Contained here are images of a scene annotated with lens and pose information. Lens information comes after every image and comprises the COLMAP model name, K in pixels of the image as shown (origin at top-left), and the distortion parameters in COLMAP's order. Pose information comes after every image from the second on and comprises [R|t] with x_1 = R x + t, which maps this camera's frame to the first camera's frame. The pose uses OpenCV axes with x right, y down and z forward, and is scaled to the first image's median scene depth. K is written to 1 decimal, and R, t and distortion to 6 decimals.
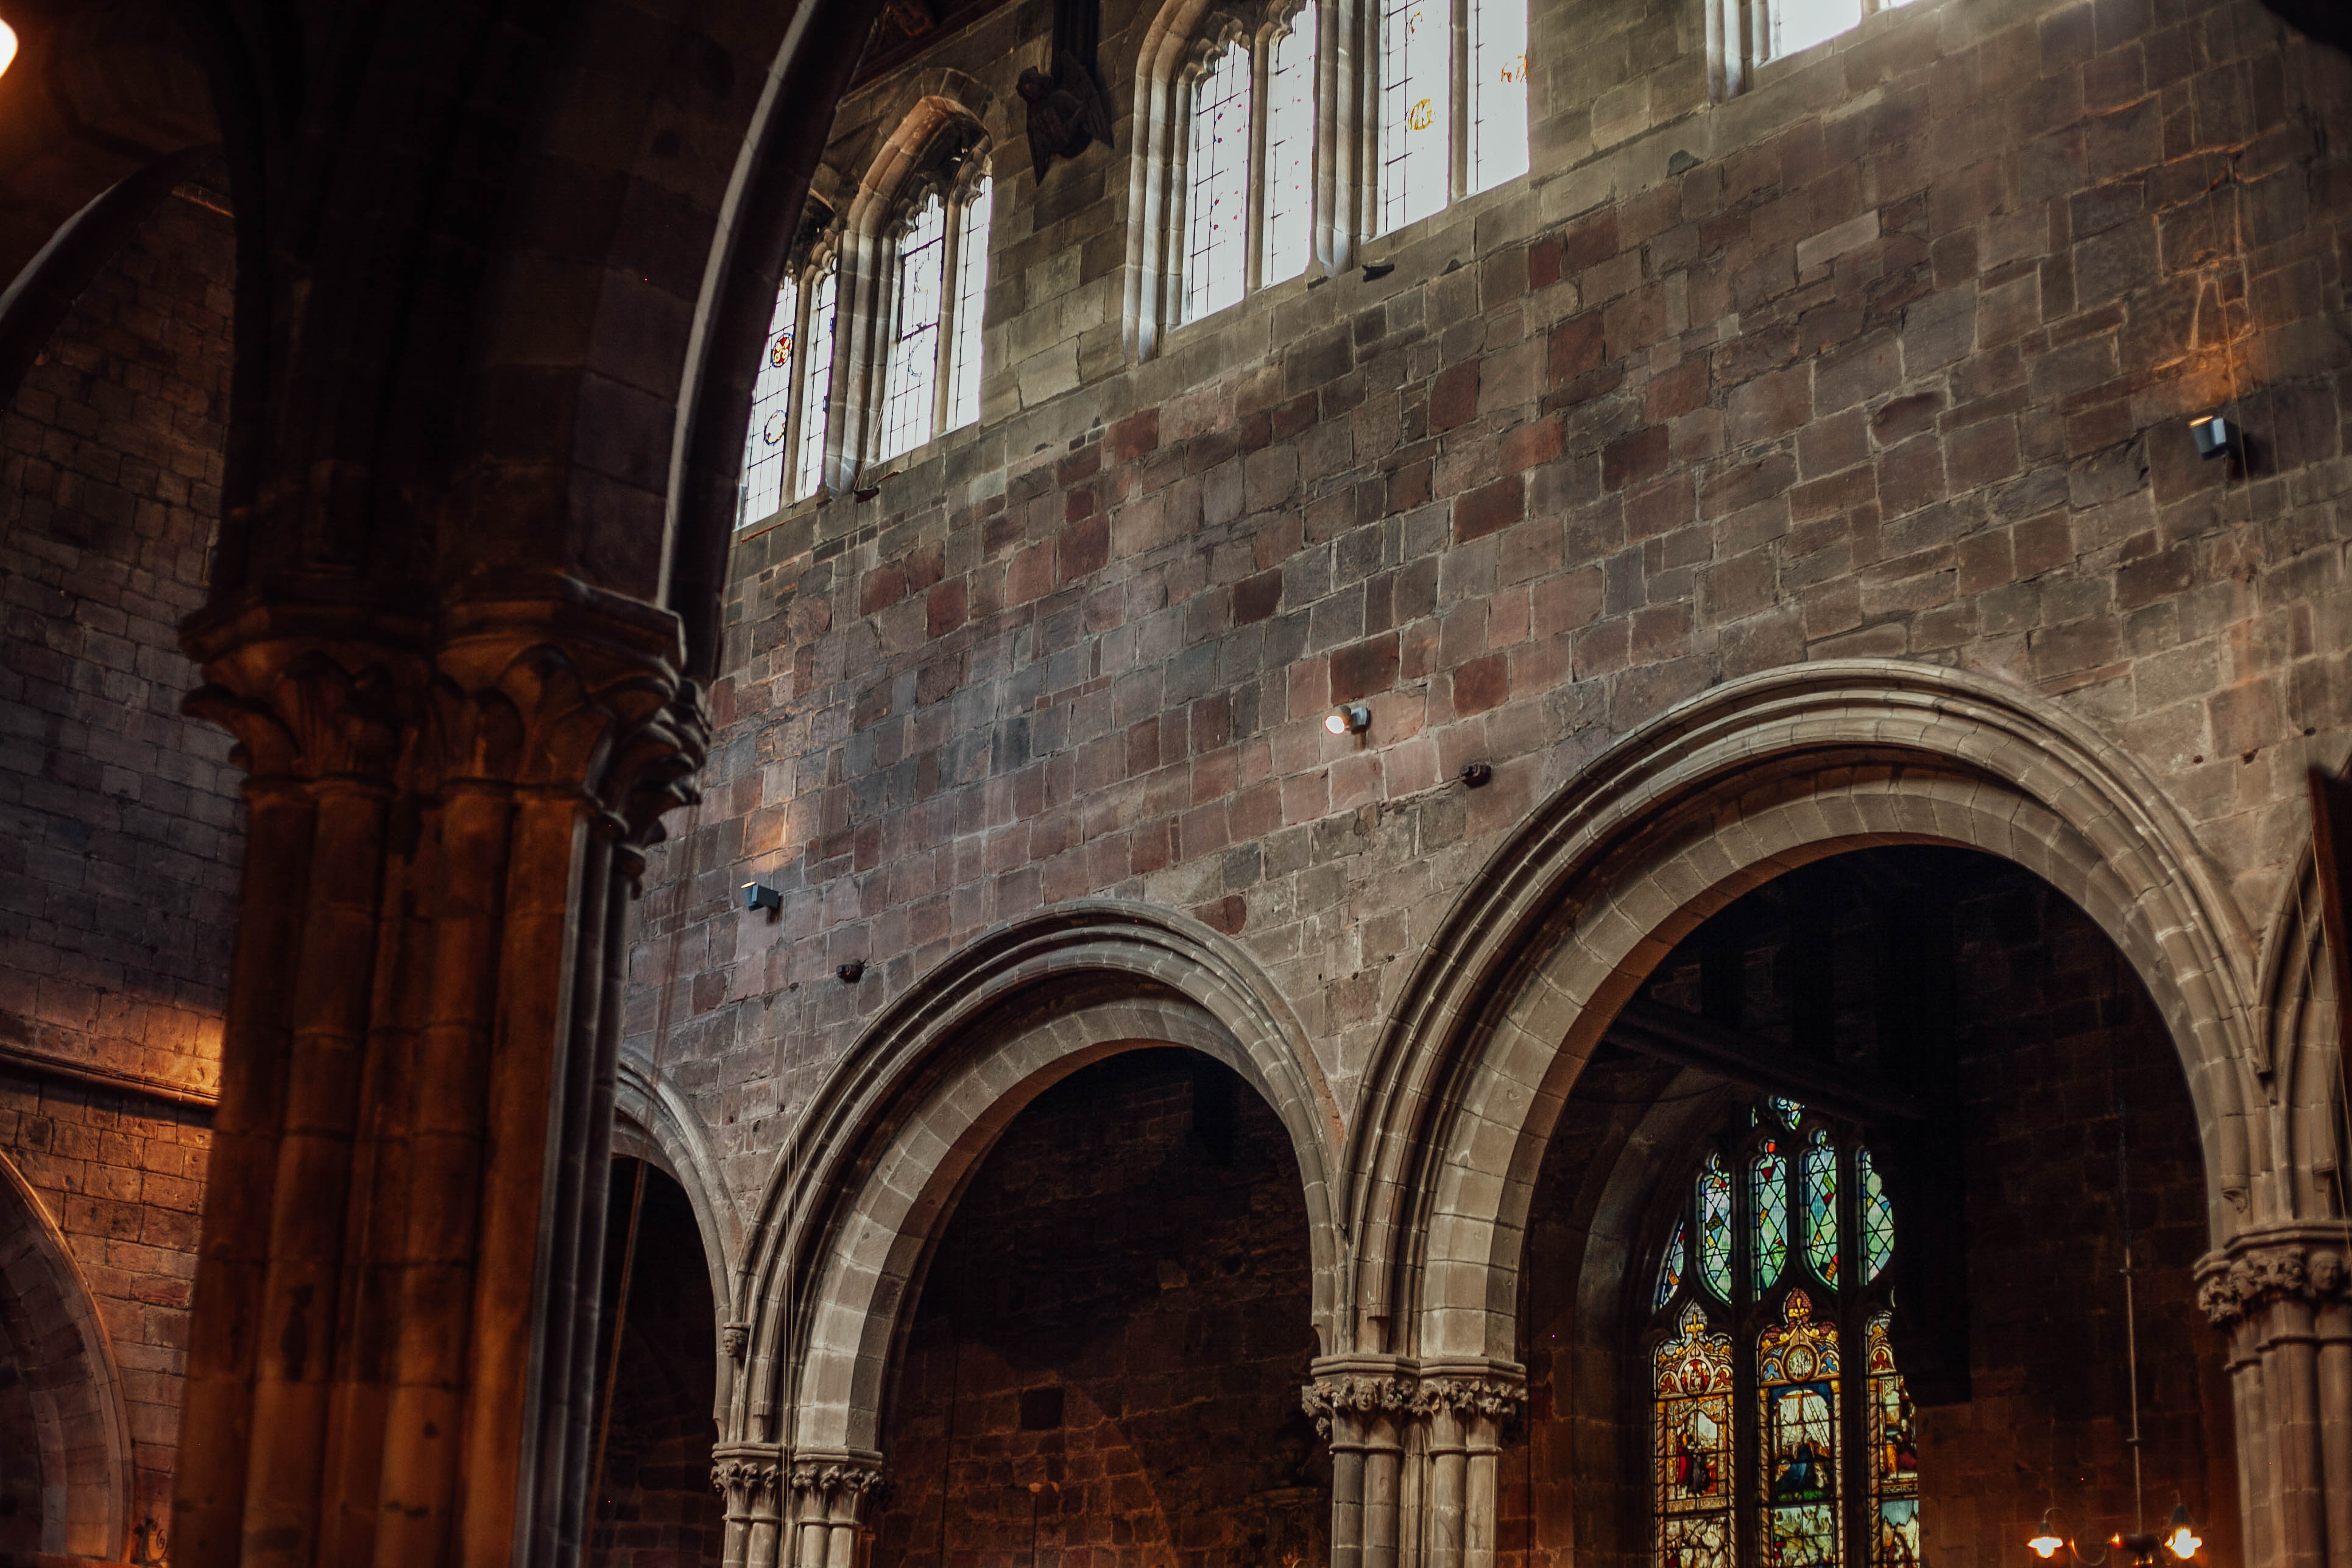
lens RADIAL K [[3350.7, 0, 1163.3], [0, 3350.7, 820.1], [0, 0, 1]] dist [-0.107928, 0.000000]
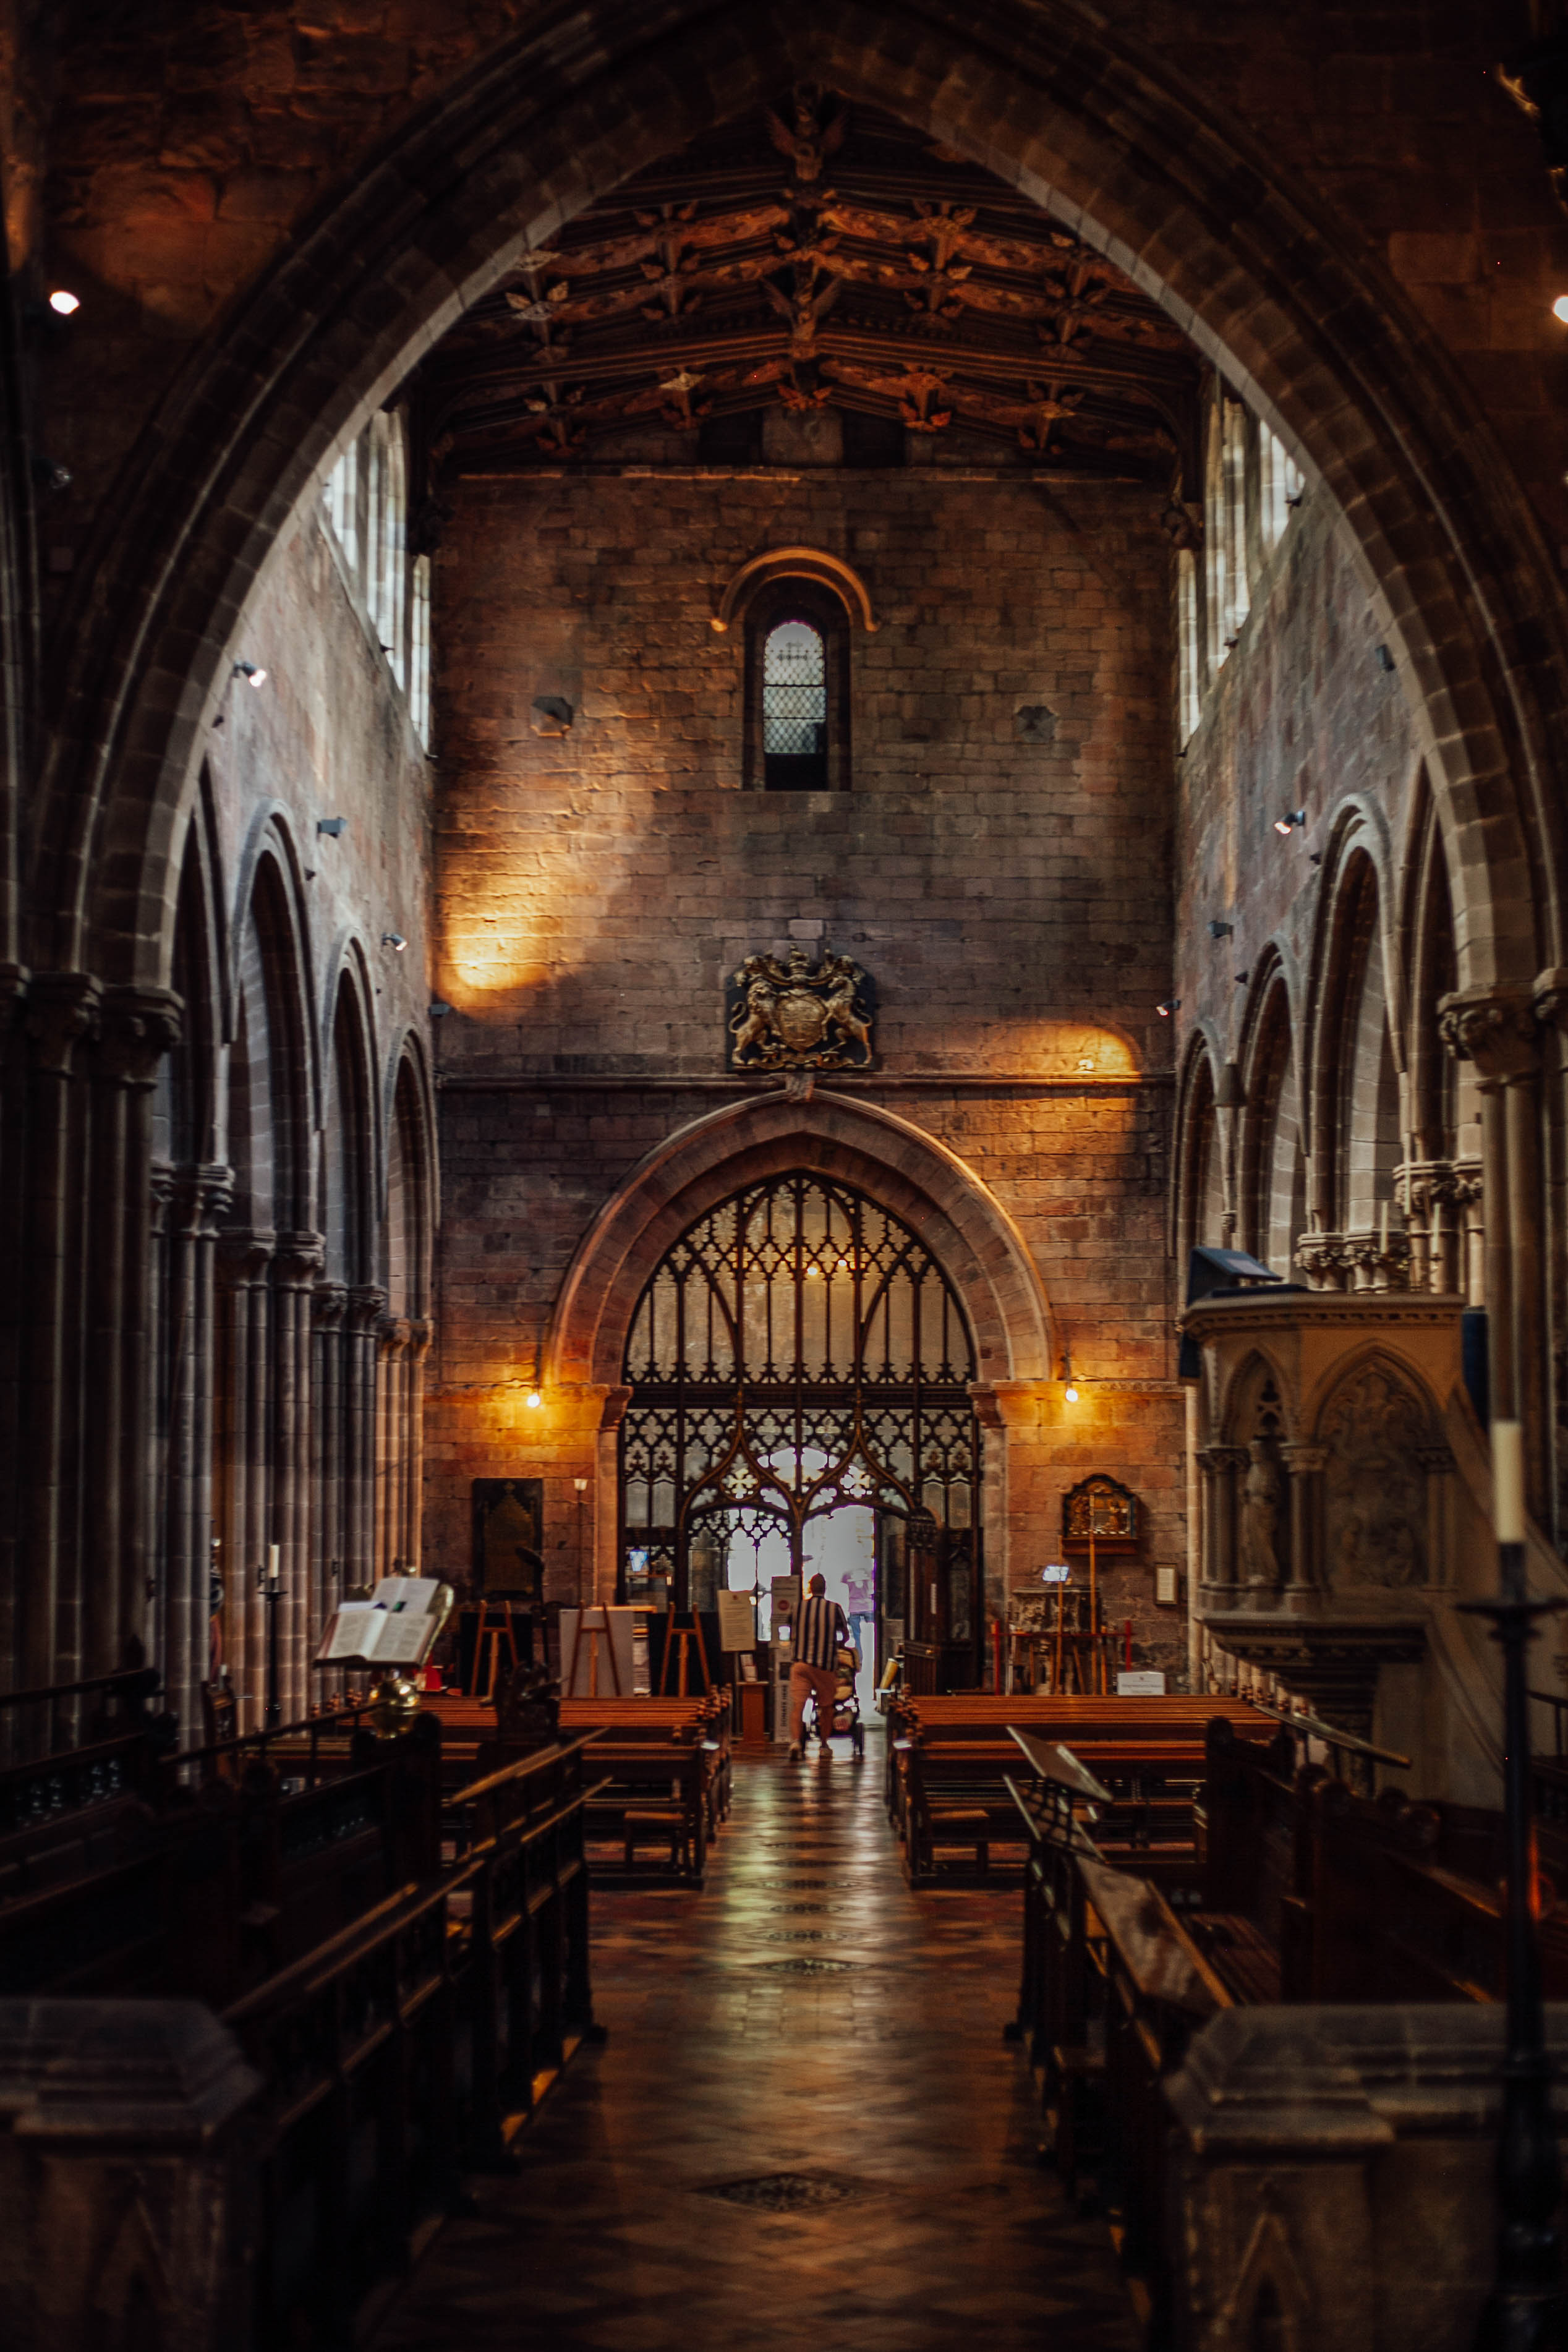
lens RADIAL K [[3350.7, 0, 774.2], [0, 3350.7, 1192.2], [0, 0, 1]] dist [-0.107928, 0.000000]
pose [[0.719888, -0.106503, -0.685870, 0.720711], [0.243626, 0.964058, 0.106009, -0.067673], [0.649929, -0.243410, 0.719961, -0.232420]]
